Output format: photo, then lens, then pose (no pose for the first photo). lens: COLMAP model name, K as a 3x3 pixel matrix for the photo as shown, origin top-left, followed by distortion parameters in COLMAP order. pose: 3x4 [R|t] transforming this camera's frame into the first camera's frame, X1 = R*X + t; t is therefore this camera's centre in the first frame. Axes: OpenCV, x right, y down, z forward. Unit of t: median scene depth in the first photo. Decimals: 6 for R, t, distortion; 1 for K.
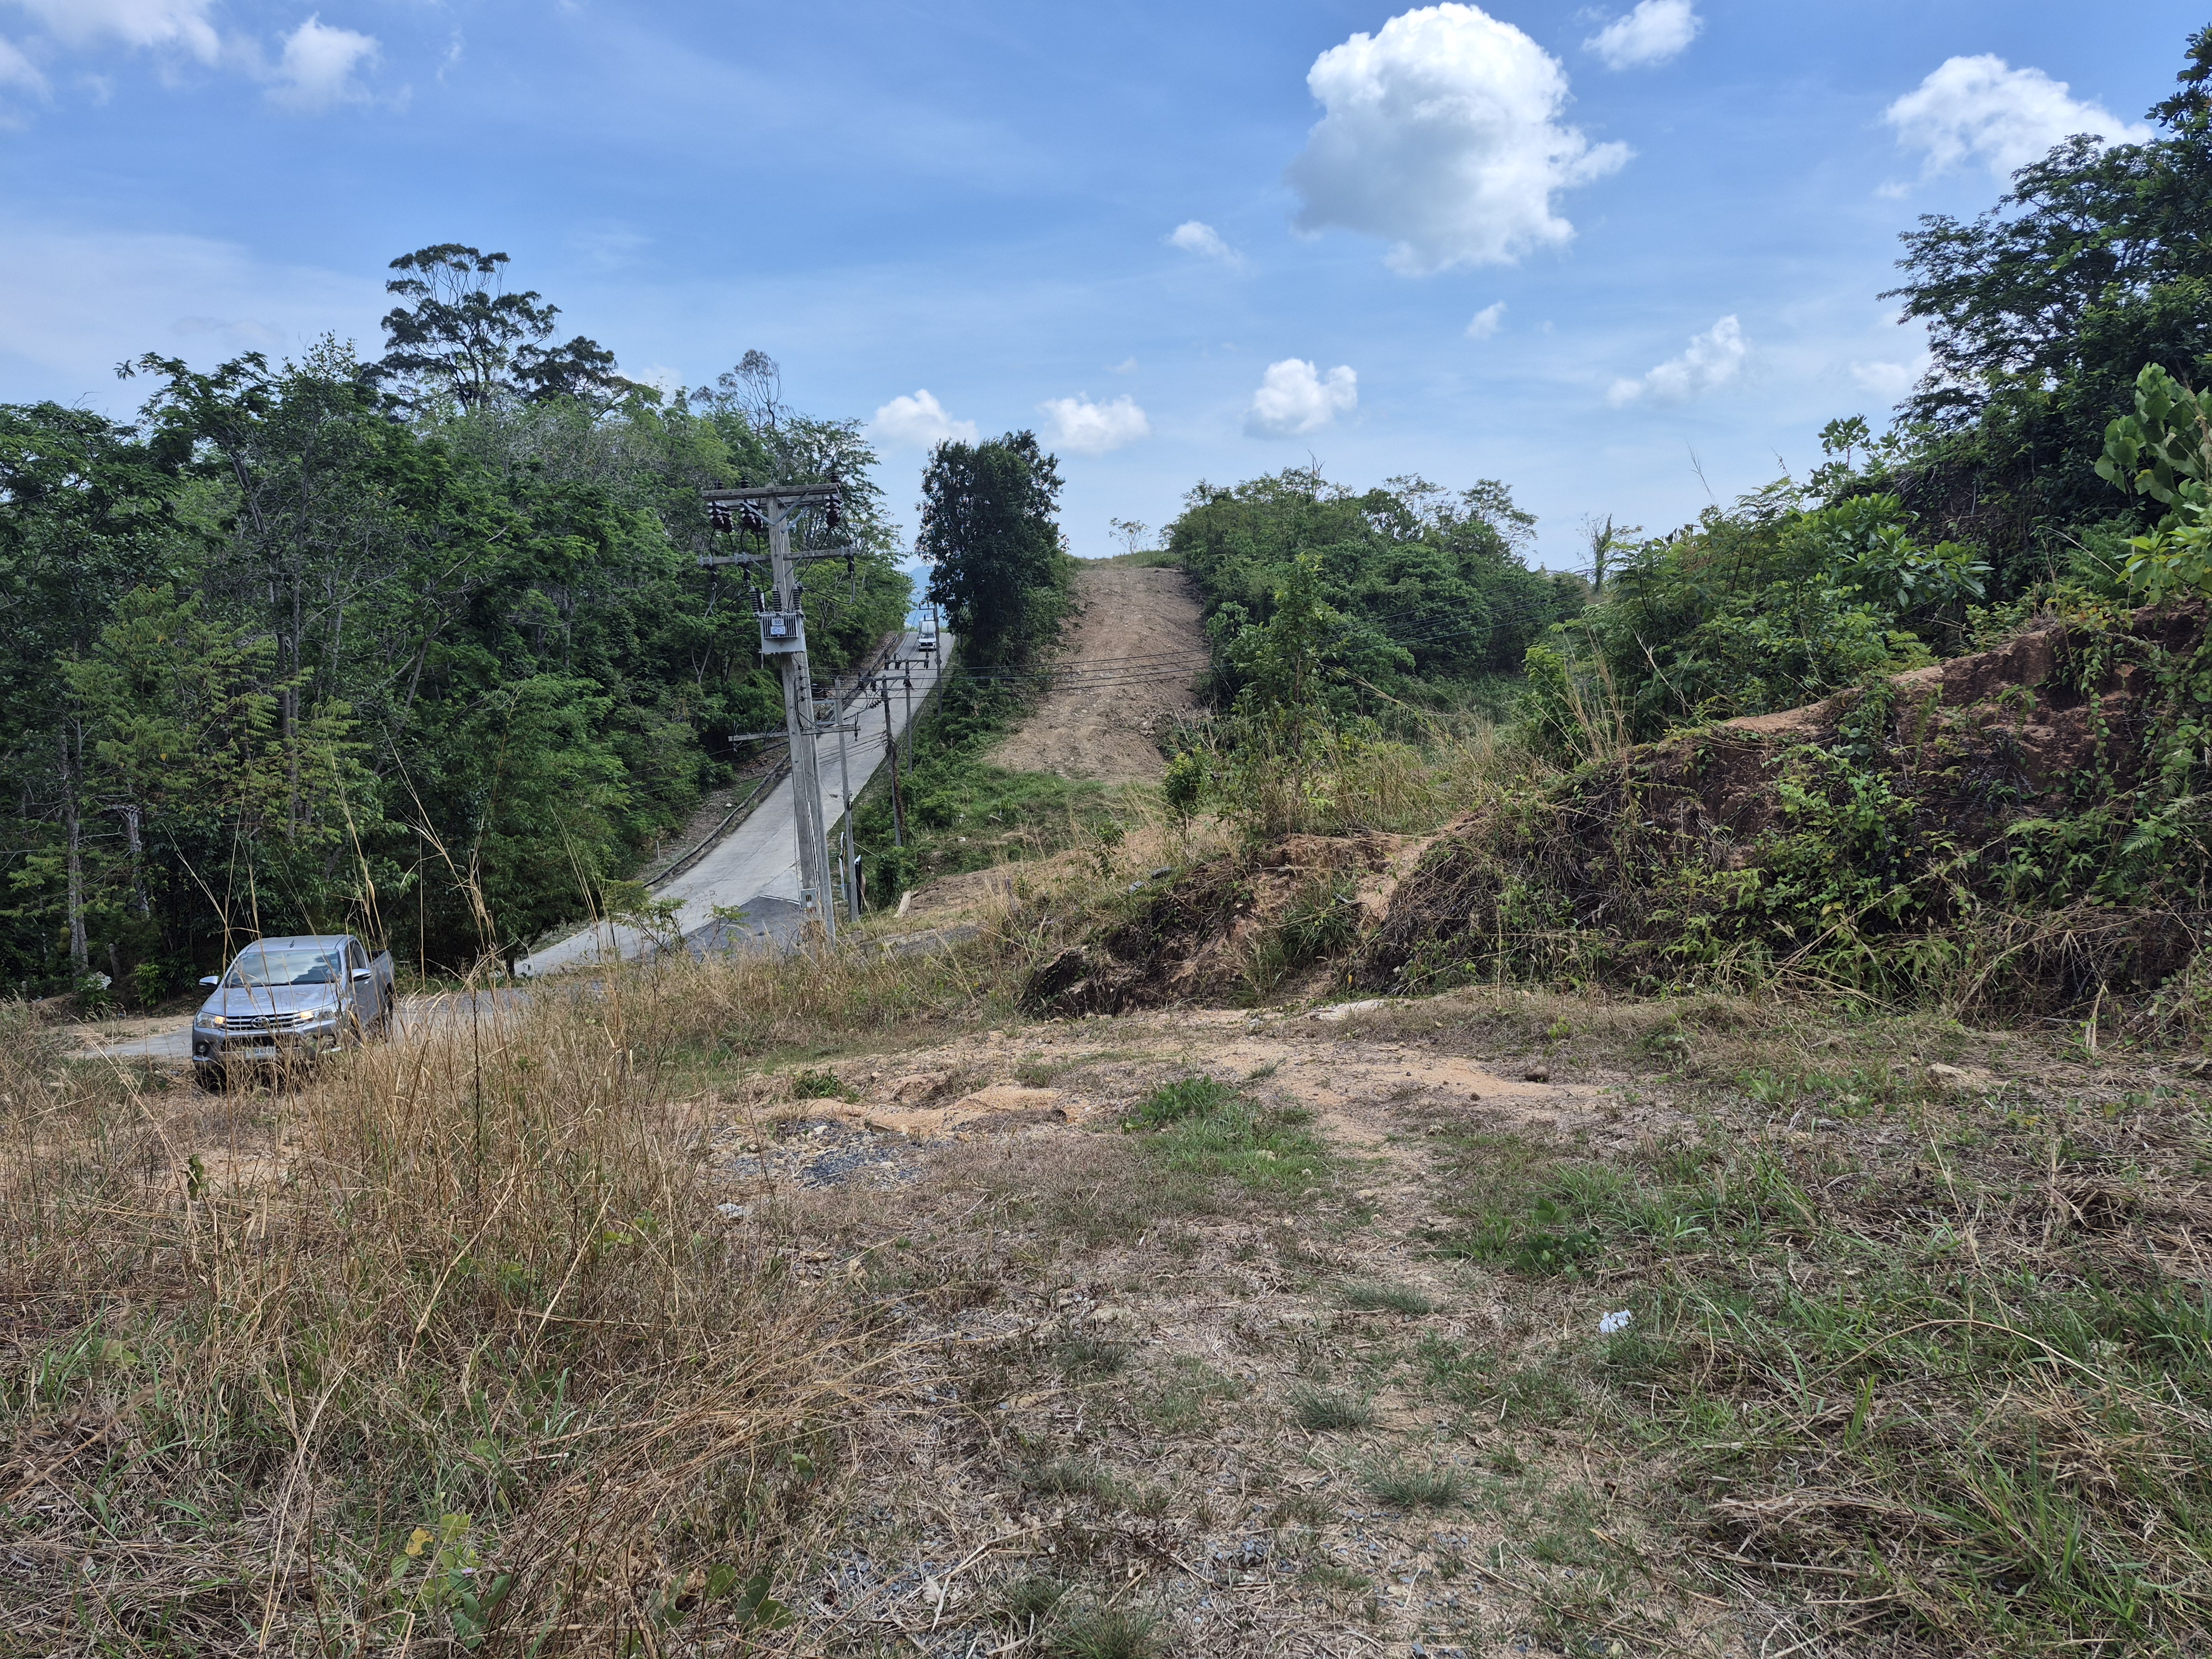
lens RADIAL K [[1566.9, 0, 1105.8], [0, 1566.9, 828.7], [0, 0, 1]] dist [0.063006, -0.054851]
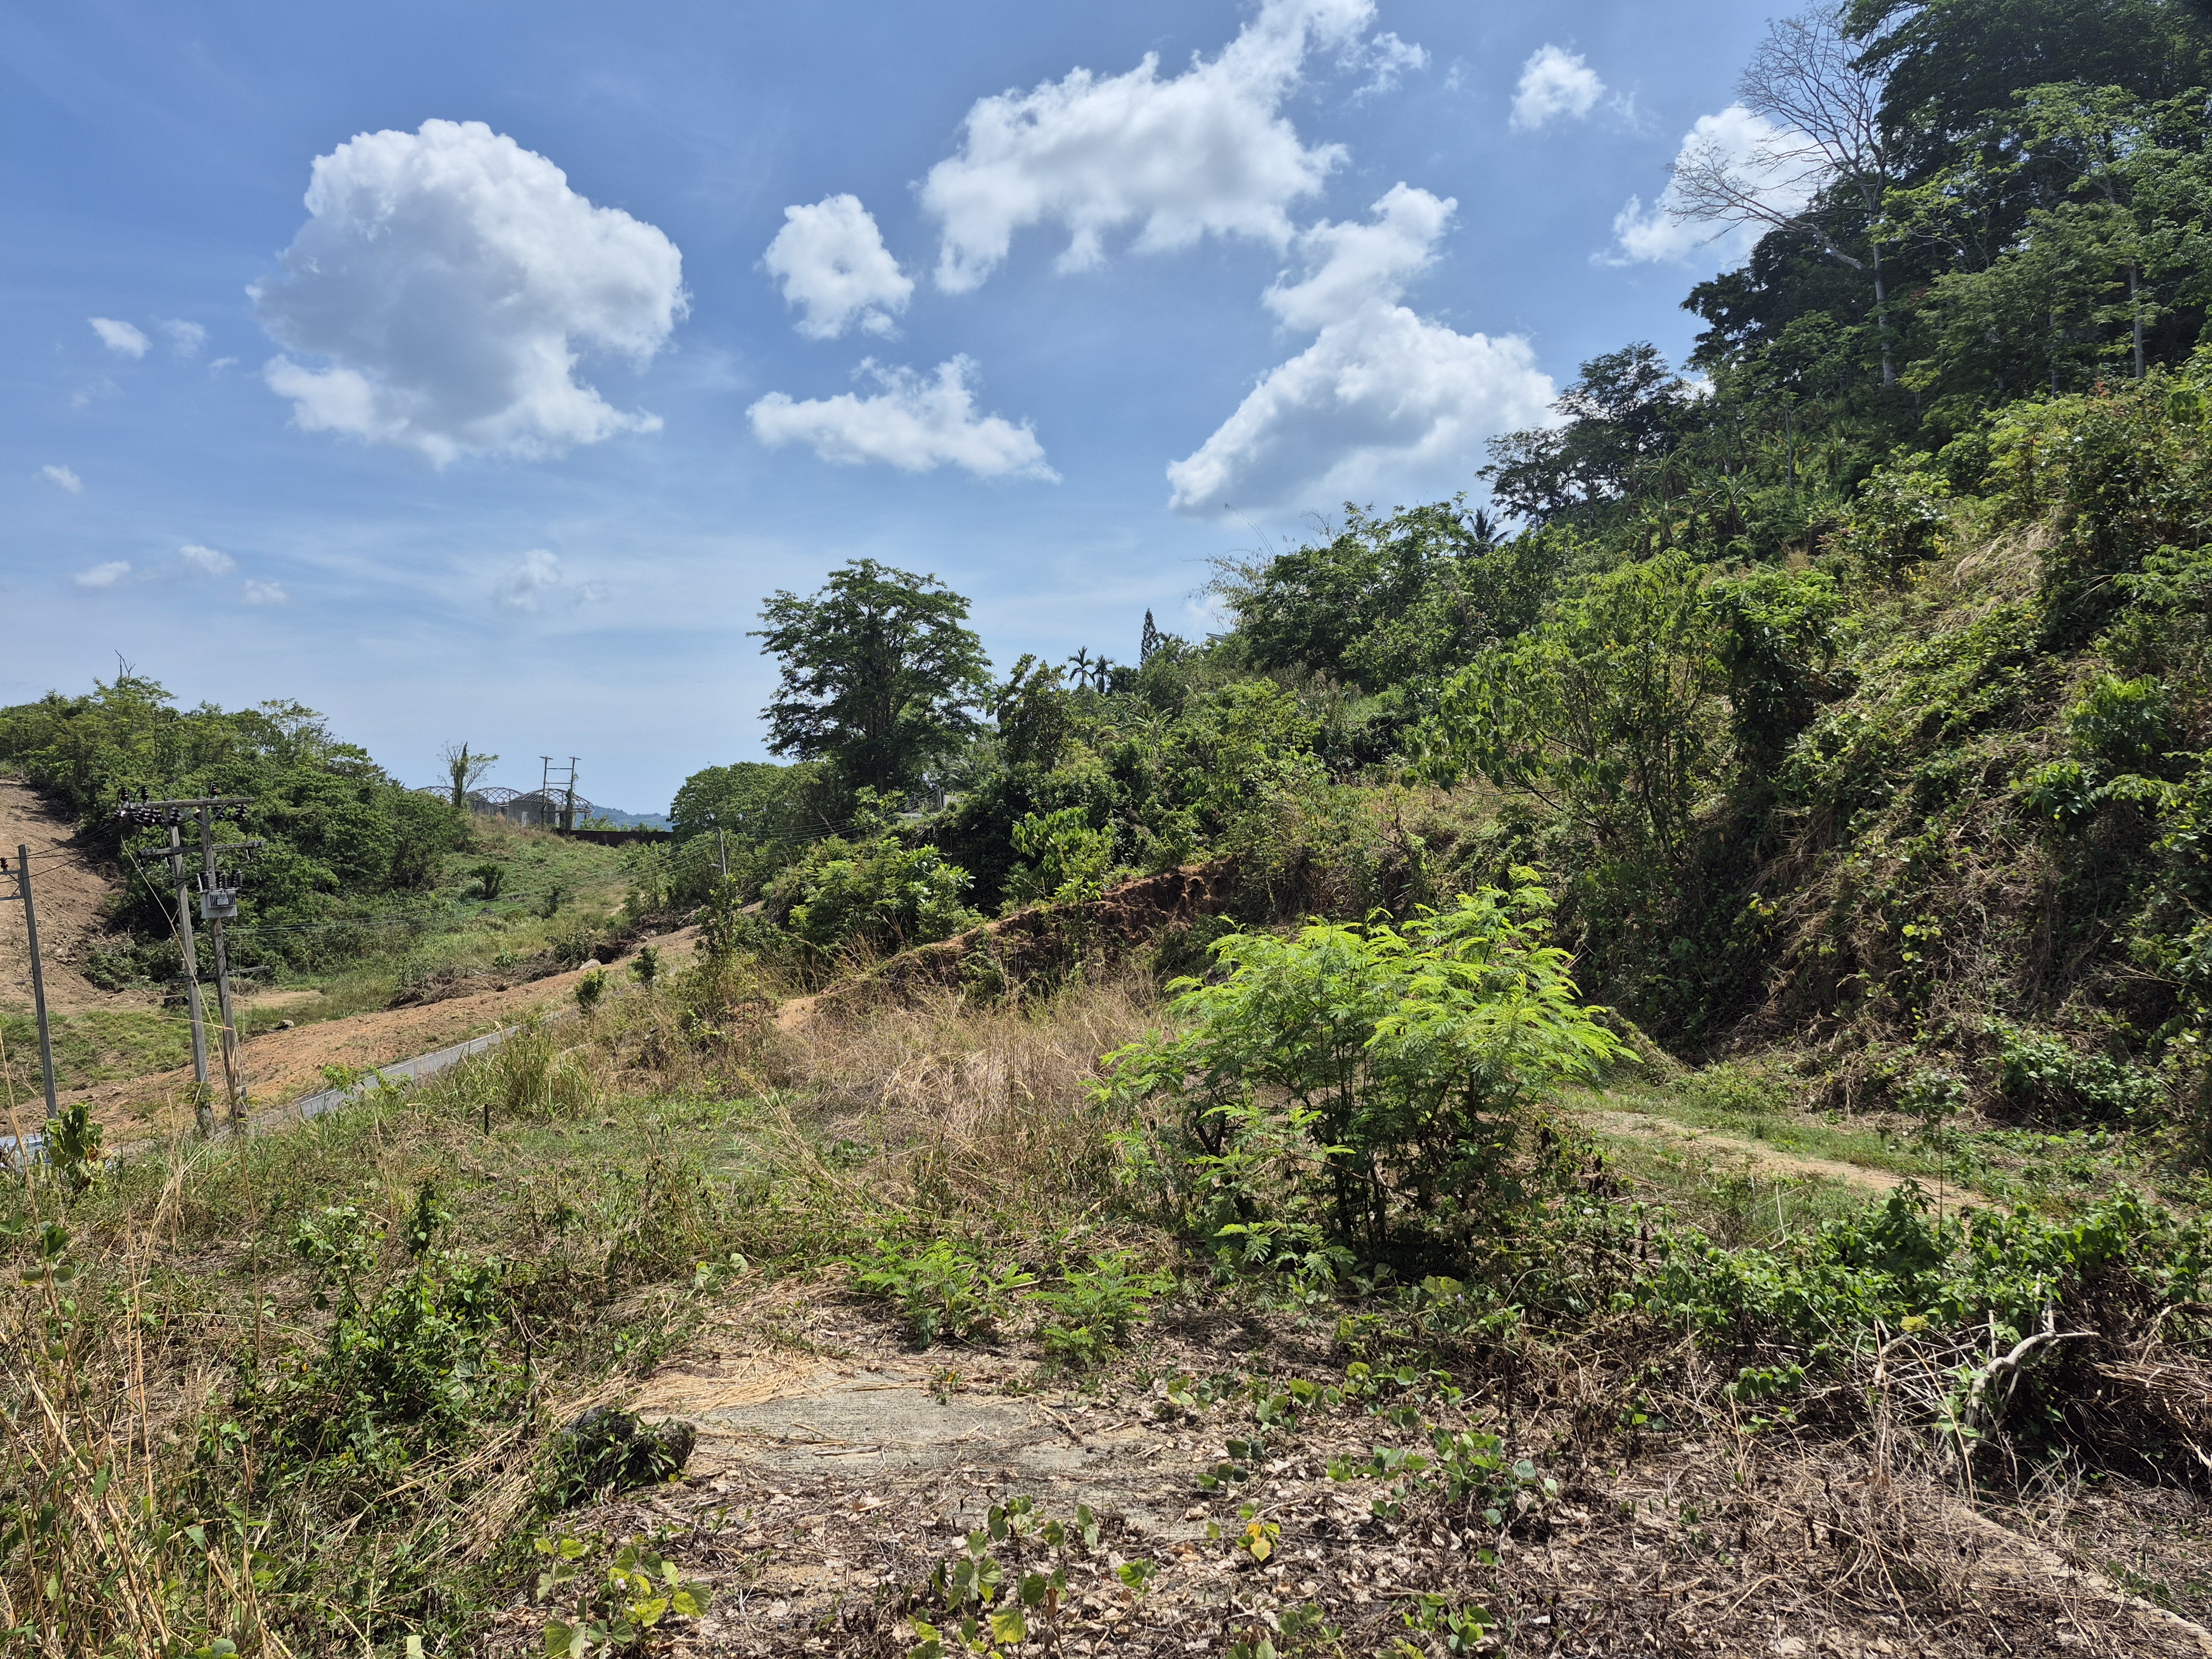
lens RADIAL K [[1527.0, 0, 1108.4], [0, 1527.0, 819.7], [0, 0, 1]] dist [0.113617, -0.171939]
pose [[0.731426, 0.012481, 0.681806, -0.169861], [0.077179, 0.991893, -0.100953, 0.000924], [-0.677539, 0.126461, 0.724533, -0.164100]]
